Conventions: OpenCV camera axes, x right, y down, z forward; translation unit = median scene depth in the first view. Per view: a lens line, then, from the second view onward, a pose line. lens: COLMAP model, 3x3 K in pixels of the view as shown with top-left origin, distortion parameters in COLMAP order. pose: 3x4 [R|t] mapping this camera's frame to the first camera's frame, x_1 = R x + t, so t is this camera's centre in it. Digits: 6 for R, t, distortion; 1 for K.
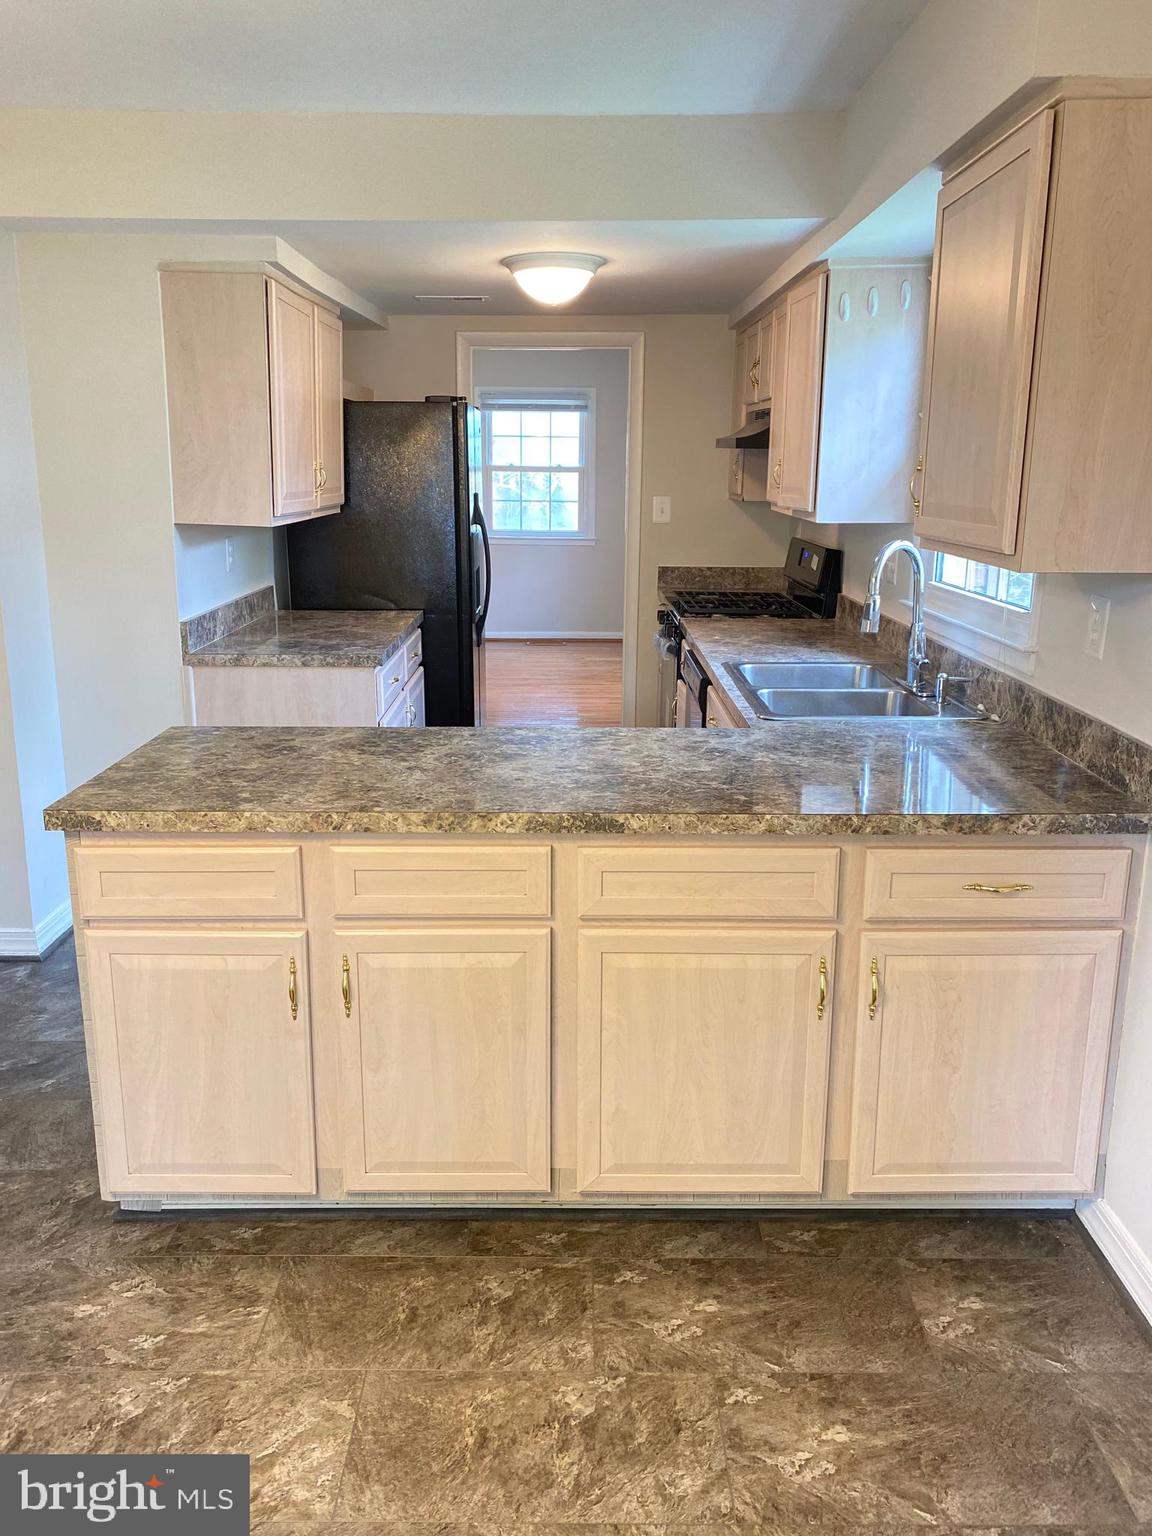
lens RADIAL K [[1174.6, 0, 578.1], [0, 1174.6, 764.6], [0, 0, 1]] dist [0.037040, -0.049852]
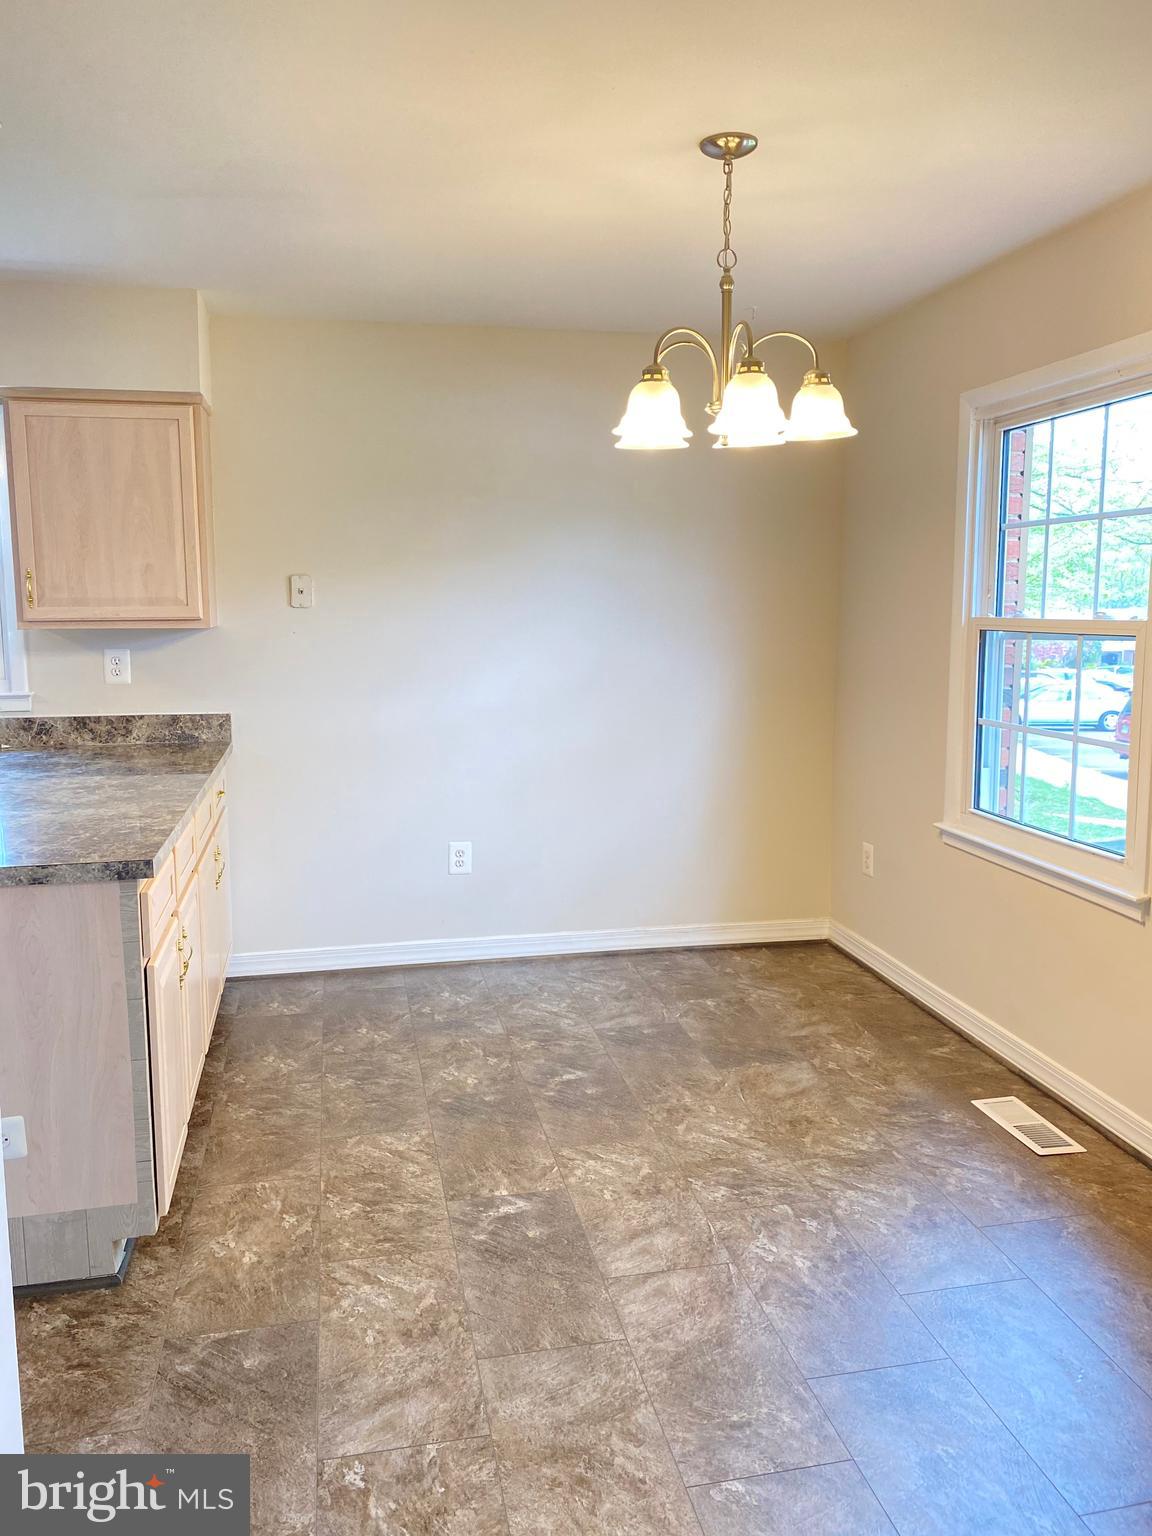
lens RADIAL K [[1174.6, 0, 577.5], [0, 1174.6, 765.1], [0, 0, 1]] dist [0.037040, -0.049852]
pose [[-0.198910, -0.153668, 0.967895, -1.615763], [0.248168, 0.947542, 0.201437, -0.182684], [-0.948076, 0.280269, -0.150340, 0.738770]]
